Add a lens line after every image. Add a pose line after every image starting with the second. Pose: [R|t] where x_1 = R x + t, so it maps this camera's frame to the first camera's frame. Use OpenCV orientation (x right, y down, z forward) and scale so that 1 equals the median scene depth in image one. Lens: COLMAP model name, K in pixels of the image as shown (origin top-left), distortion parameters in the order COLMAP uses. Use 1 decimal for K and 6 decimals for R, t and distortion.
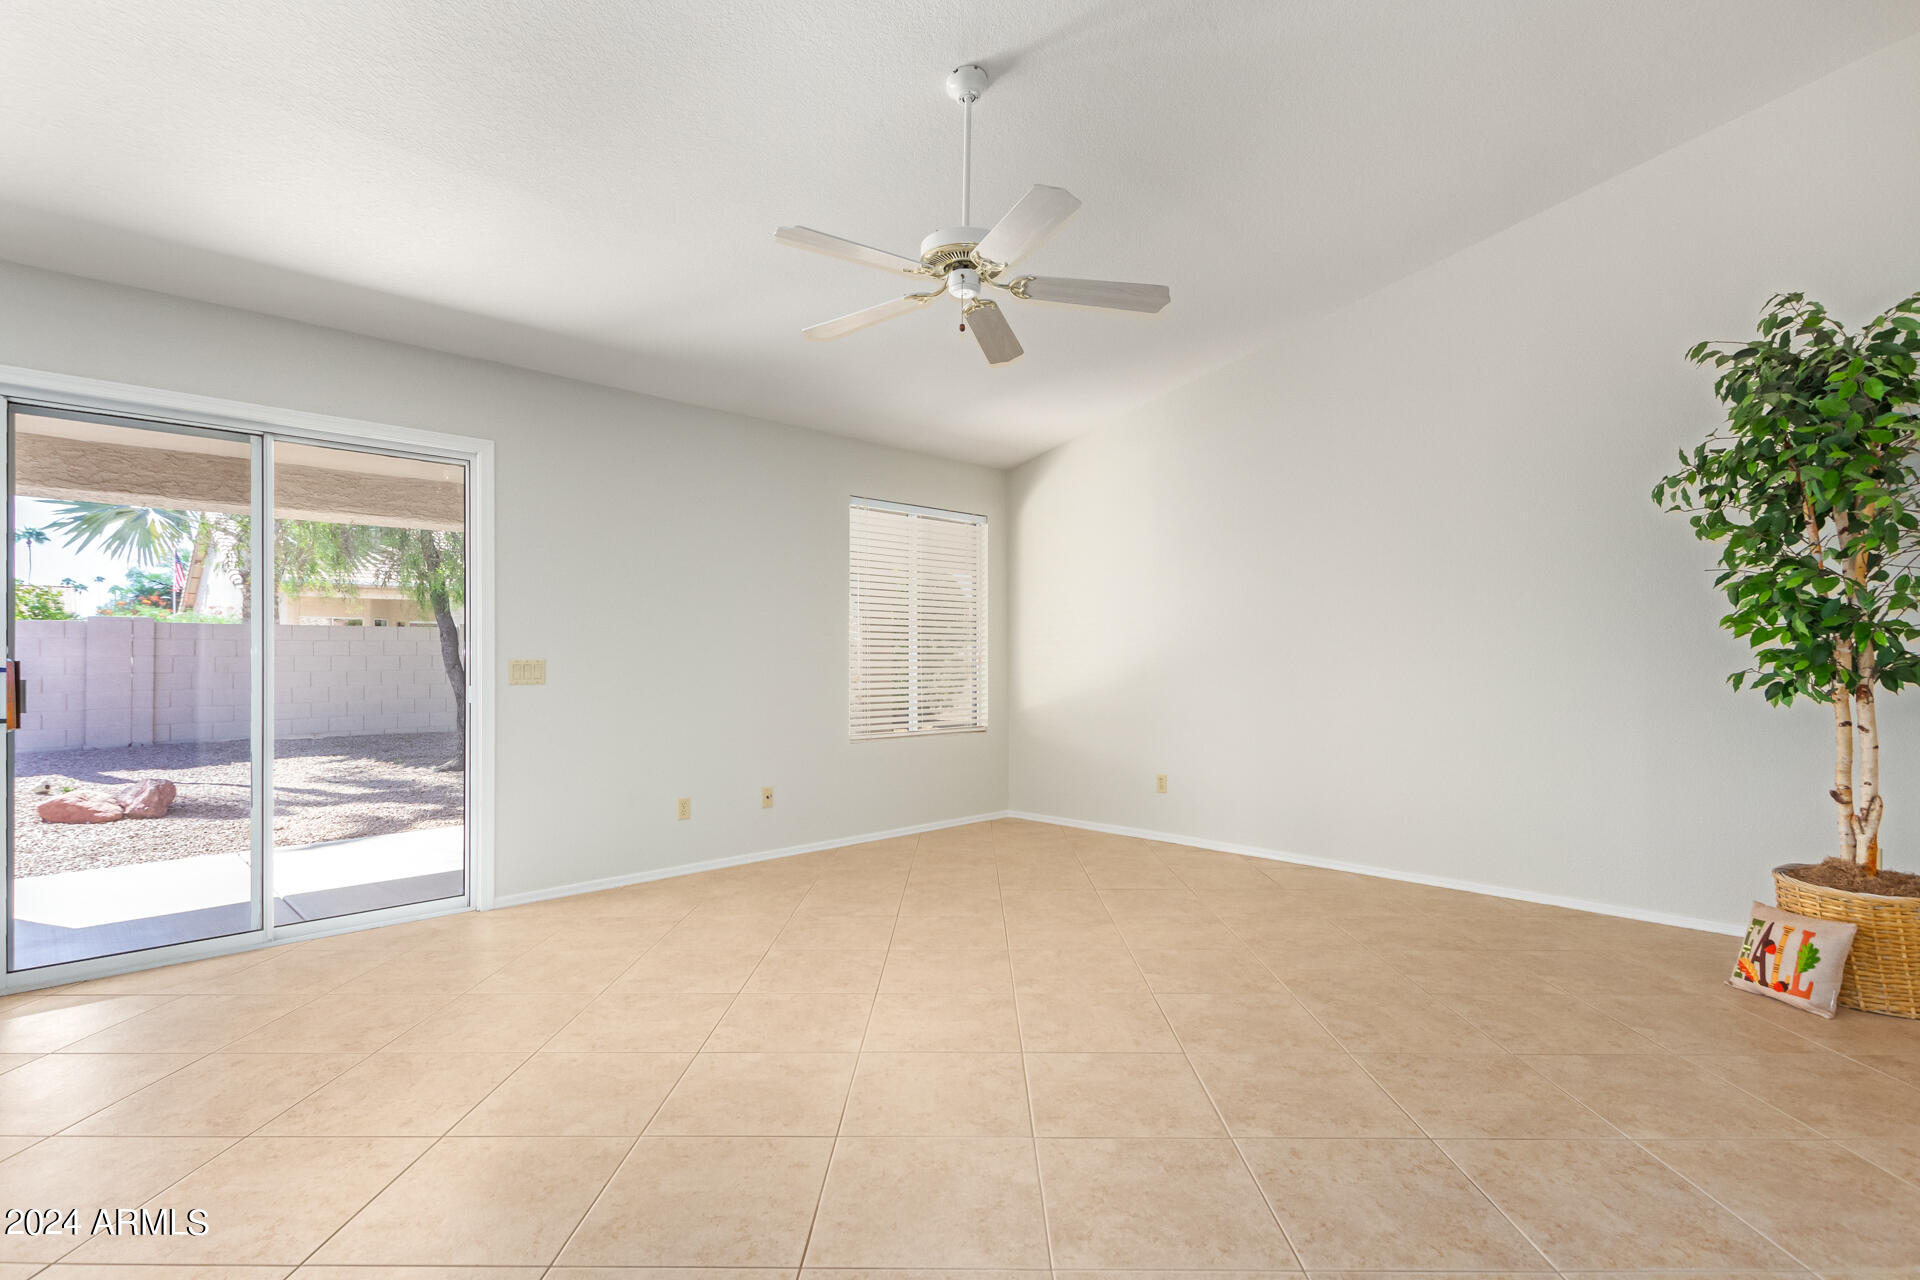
lens RADIAL K [[931.7, 0, 974.6], [0, 931.7, 648.2], [0, 0, 1]] dist [0.002112, 0.000006]
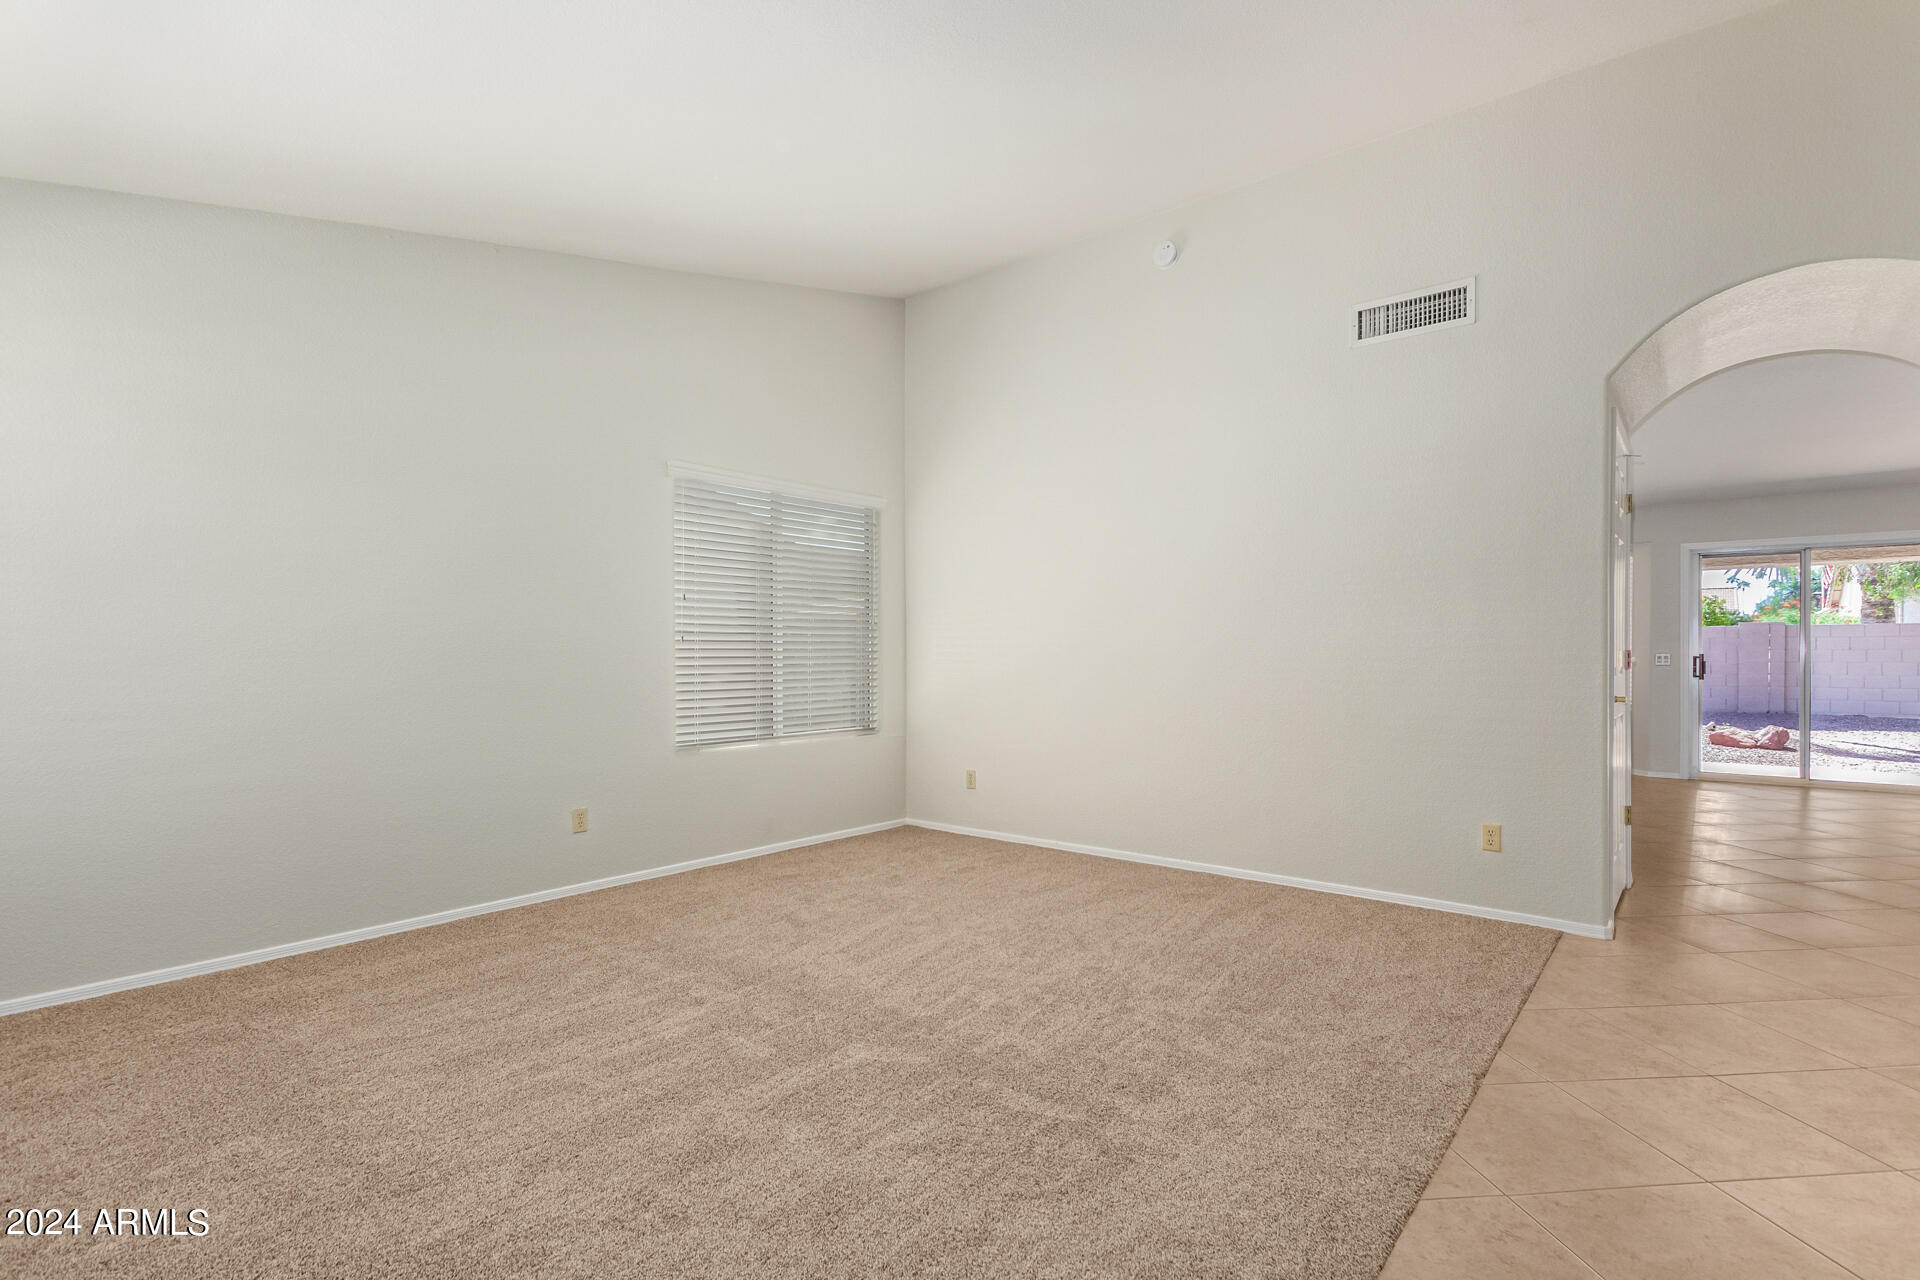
lens RADIAL K [[916.9, 0, 963.0], [0, 916.9, 656.1], [0, 0, 1]] dist [0.002038, -0.000425]
pose [[0.101731, 0.008718, -0.994774, 0.539133], [0.009394, 0.999909, 0.009723, -0.008810], [0.994768, -0.010334, 0.101640, -0.539104]]
